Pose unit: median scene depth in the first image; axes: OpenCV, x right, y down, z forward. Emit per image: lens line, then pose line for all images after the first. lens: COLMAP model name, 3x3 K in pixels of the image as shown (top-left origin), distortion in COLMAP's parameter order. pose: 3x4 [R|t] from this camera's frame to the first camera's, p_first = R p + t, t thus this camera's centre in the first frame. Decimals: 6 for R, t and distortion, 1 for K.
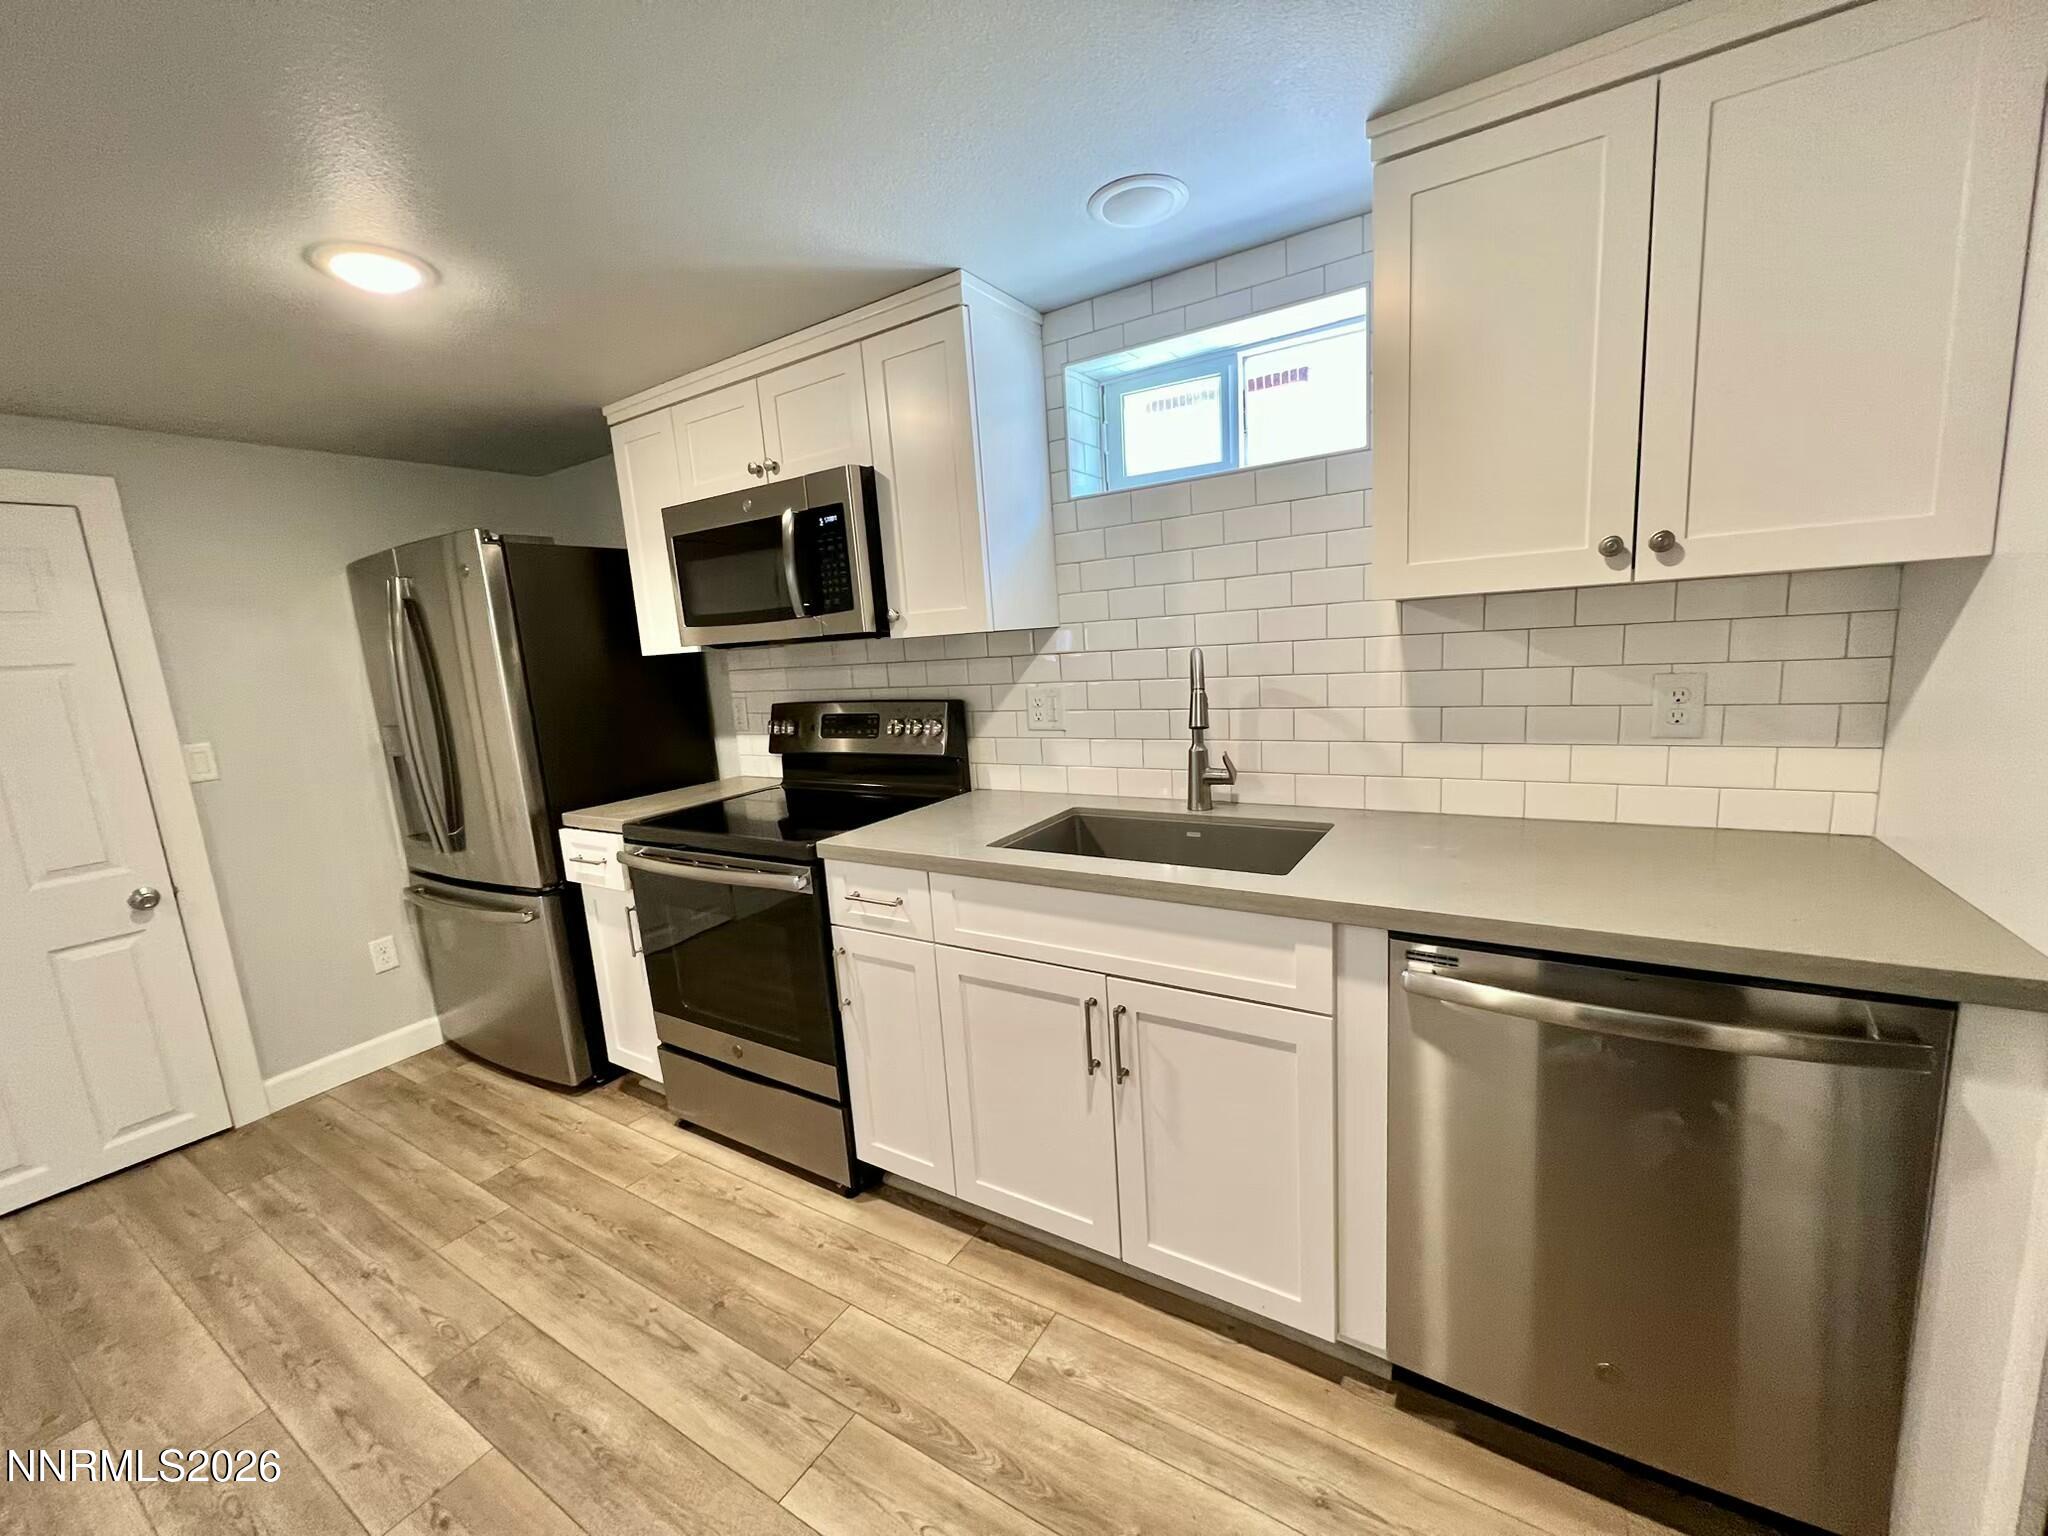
lens RADIAL K [[820.6, 0, 1018.1], [0, 820.6, 770.8], [0, 0, 1]] dist [0.002250, 0.000069]
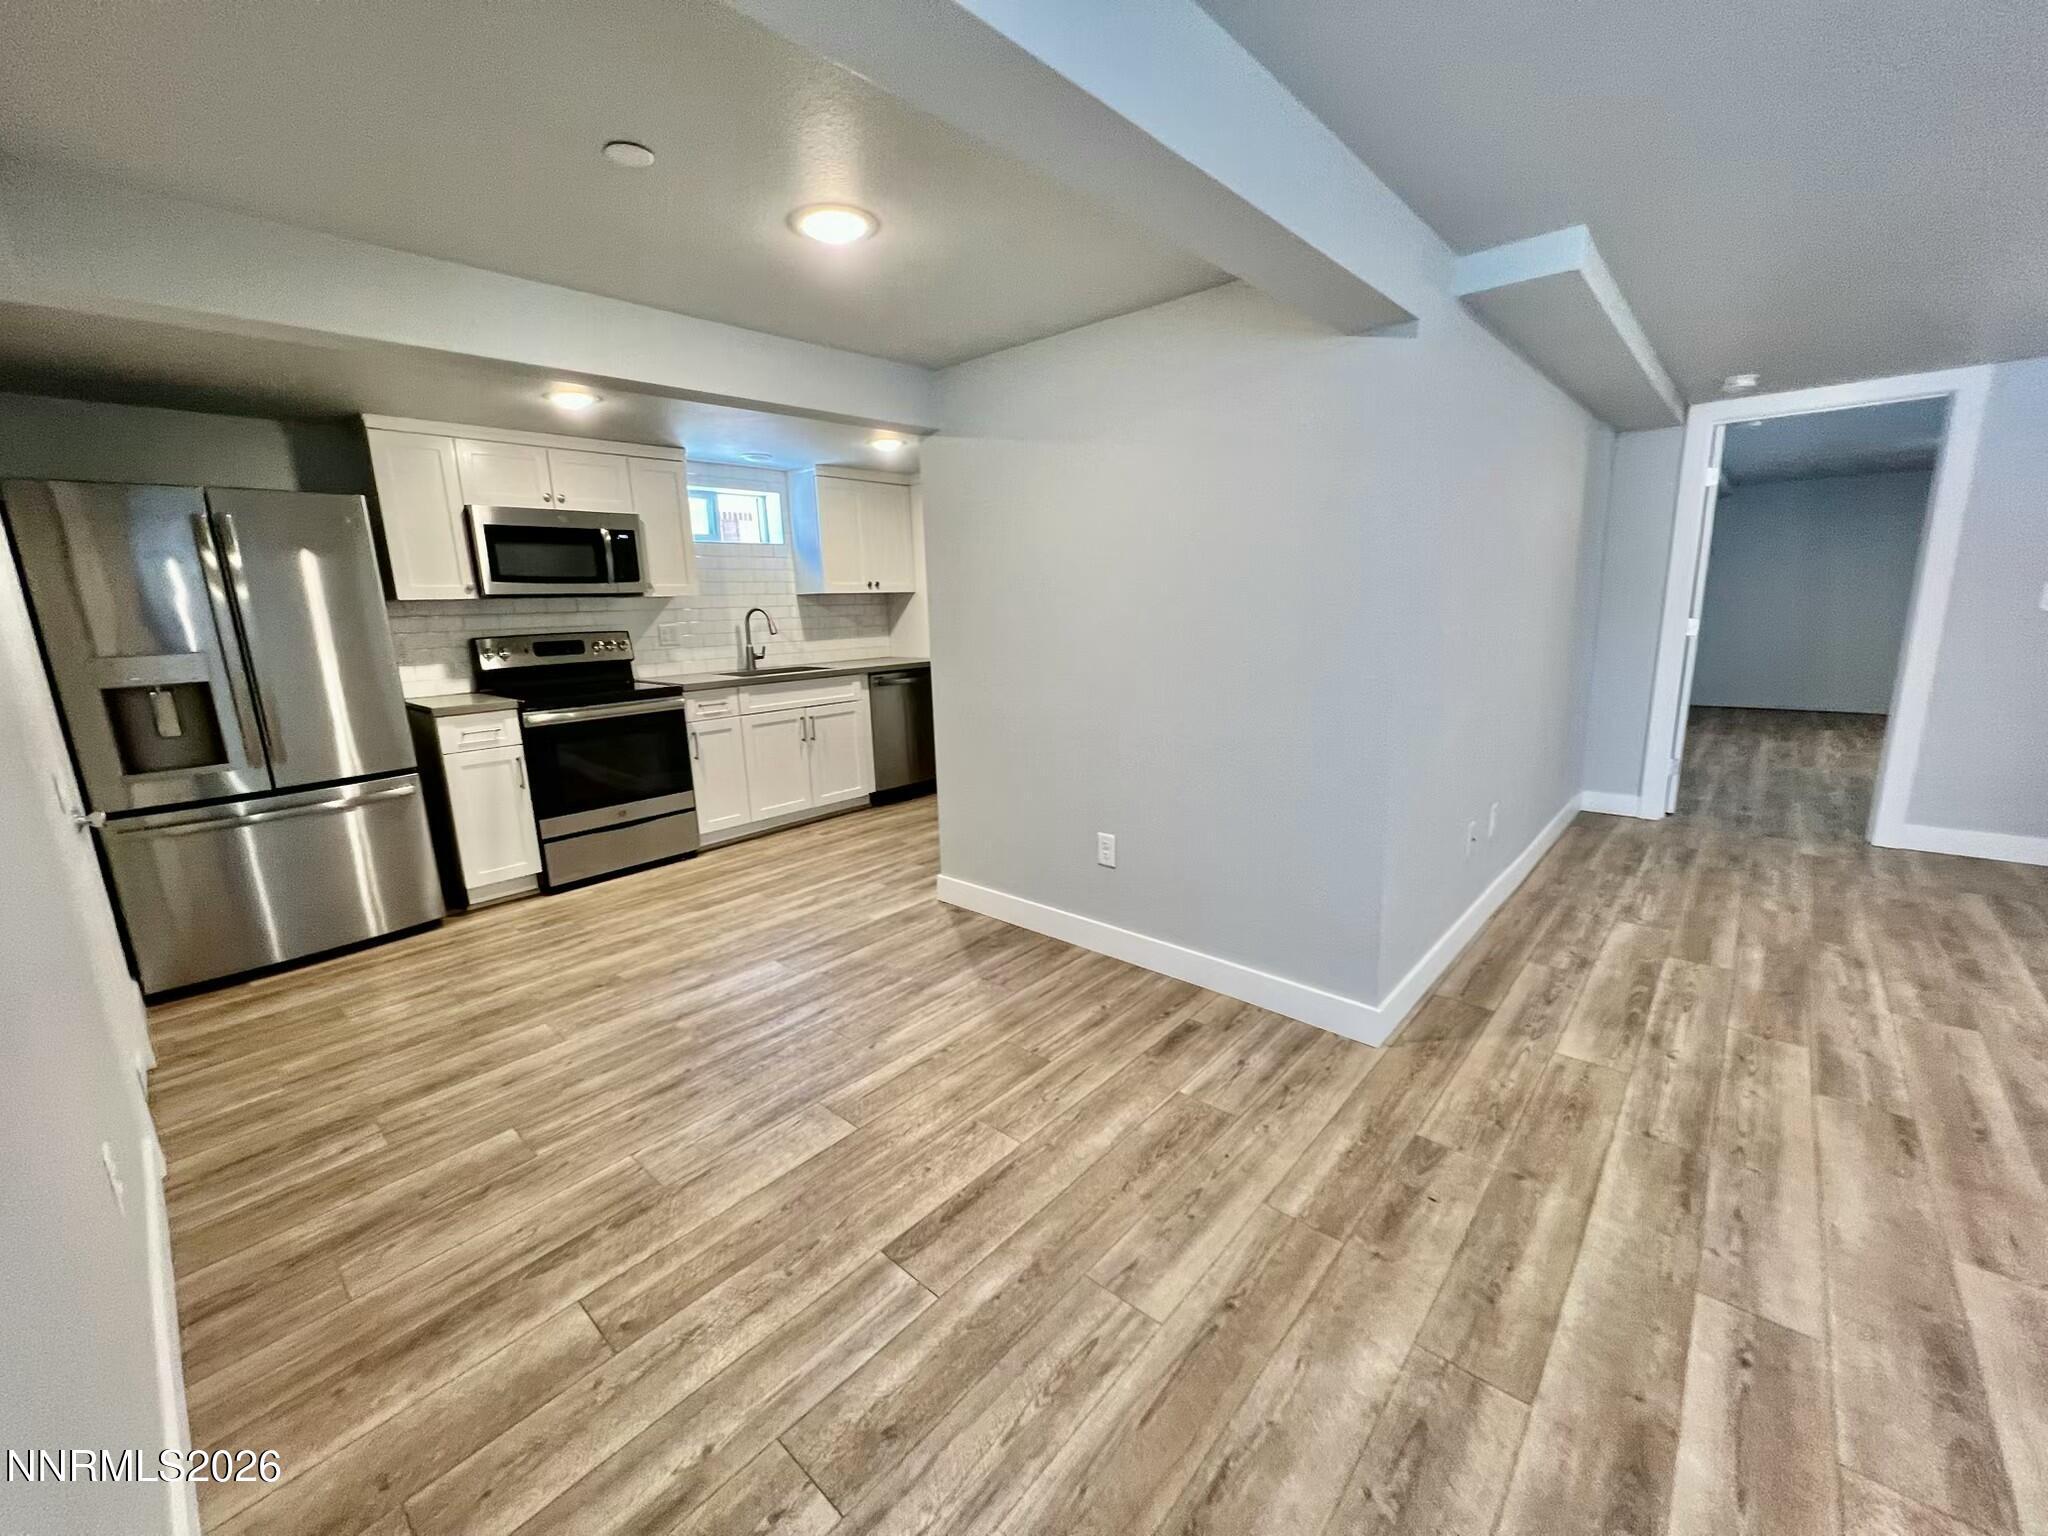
lens RADIAL K [[820.6, 0, 1031.2], [0, 820.6, 782.9], [0, 0, 1]] dist [0.002250, 0.000069]
pose [[0.165974, -0.155550, 0.973785, -2.445783], [0.175805, 0.976329, 0.125992, 0.246398], [-0.970333, 0.150285, 0.189392, -0.330937]]
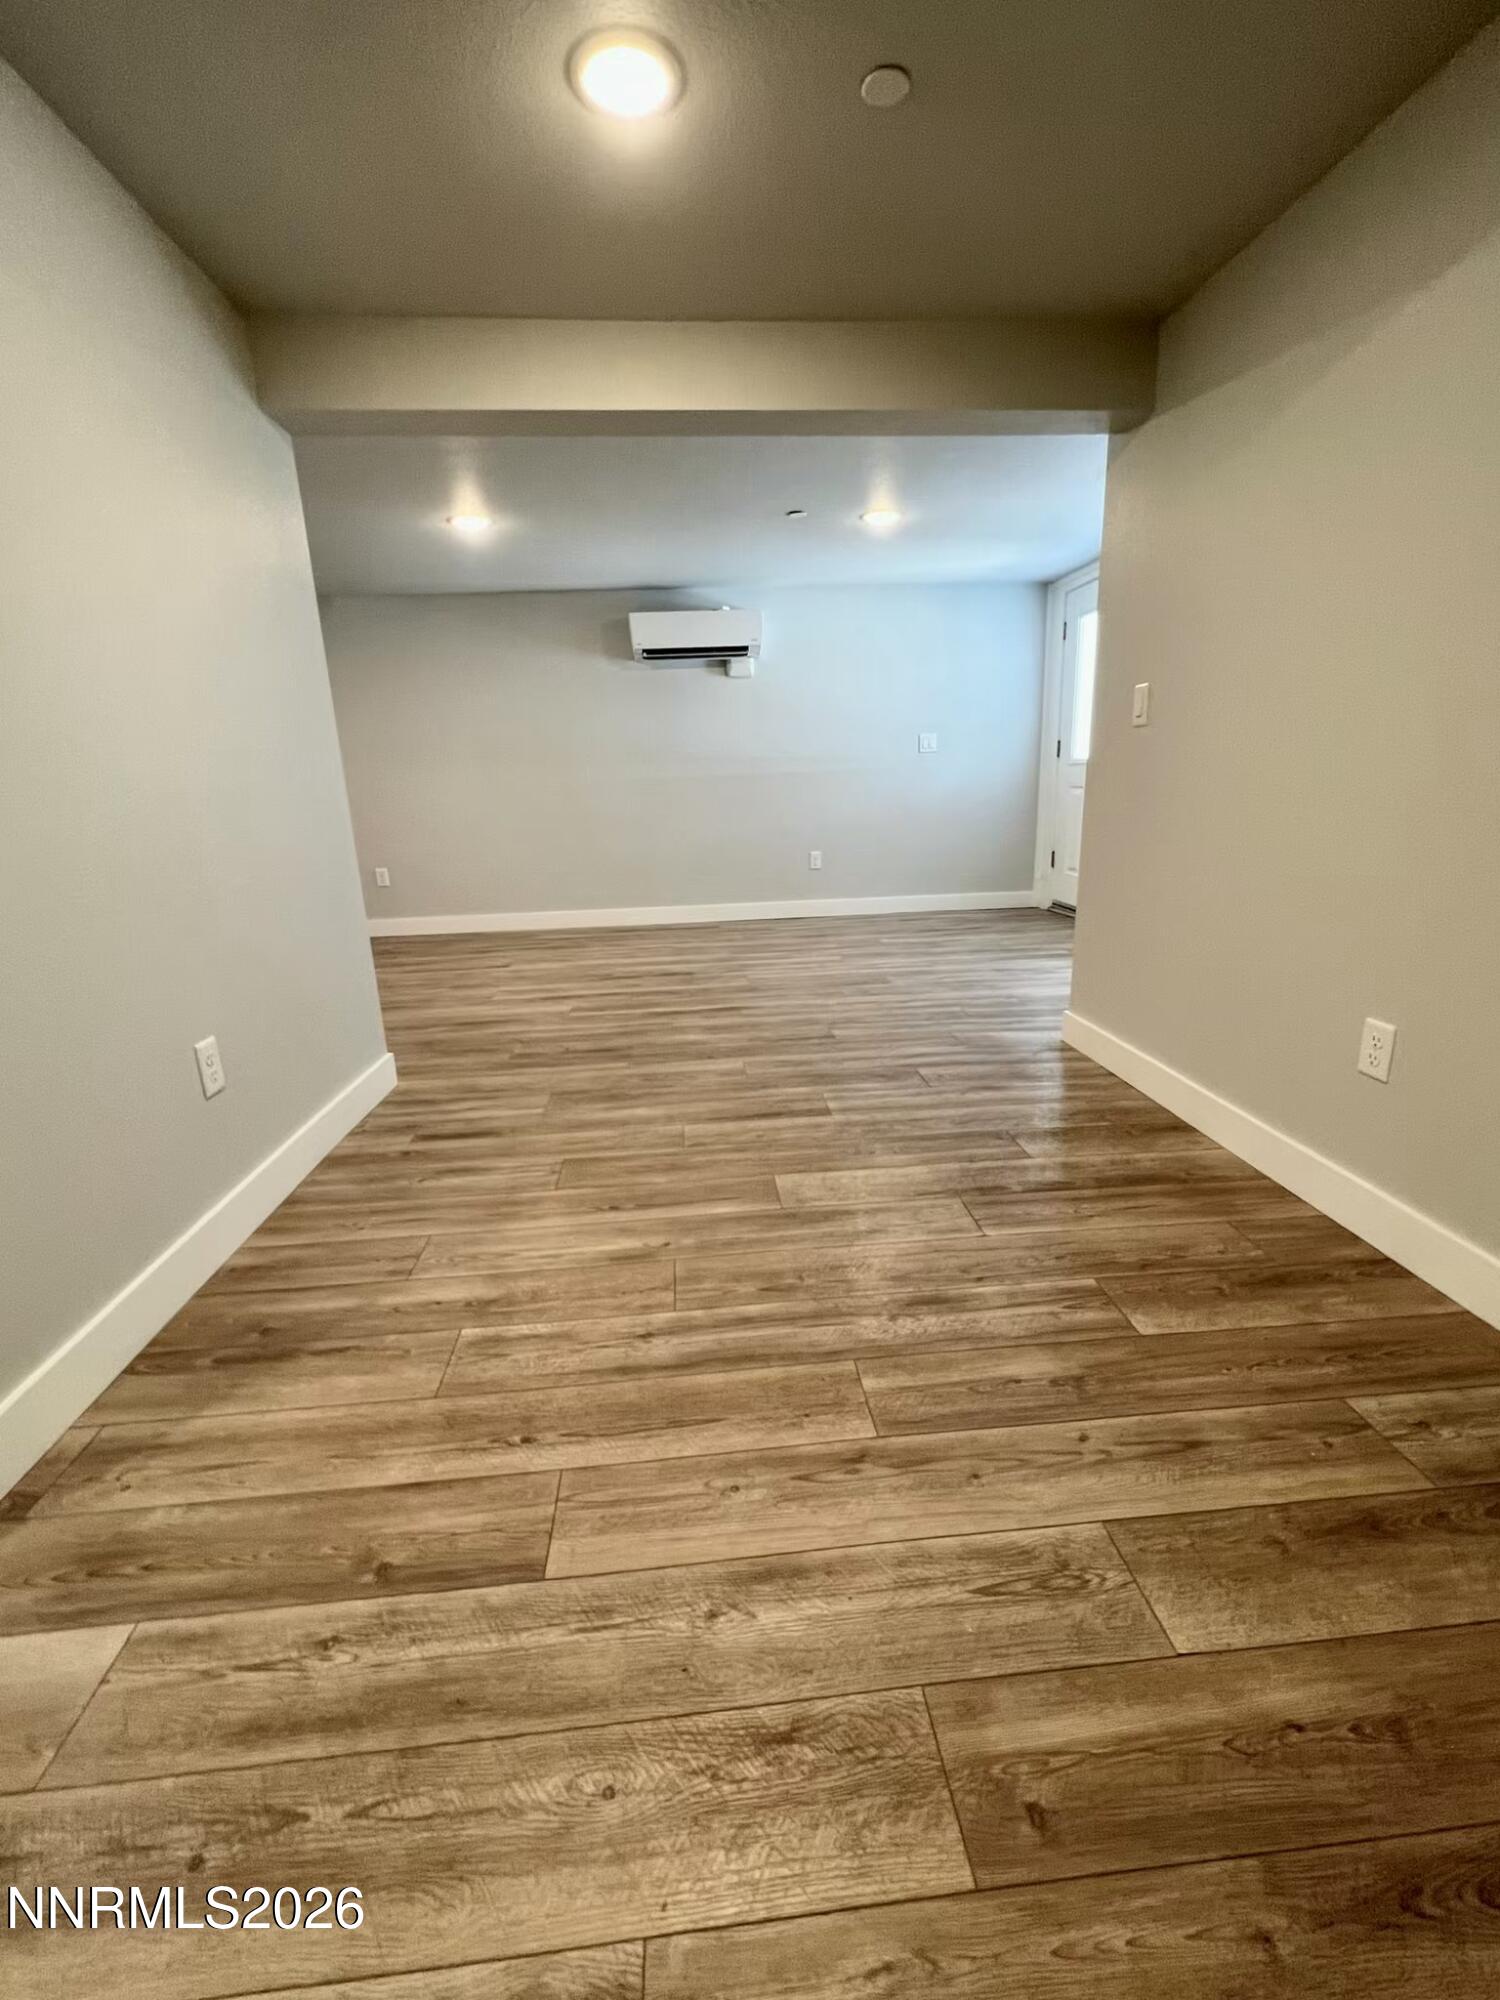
lens RADIAL K [[801.3, 0, 749.9], [0, 801.3, 999.7], [0, 0, 1]] dist [0.002250, 0.000069]
pose [[-0.800266, 0.250452, -0.544838, -0.791190], [-0.009097, 0.903425, 0.428649, 0.116732], [0.599576, 0.347990, -0.720702, 0.953598]]
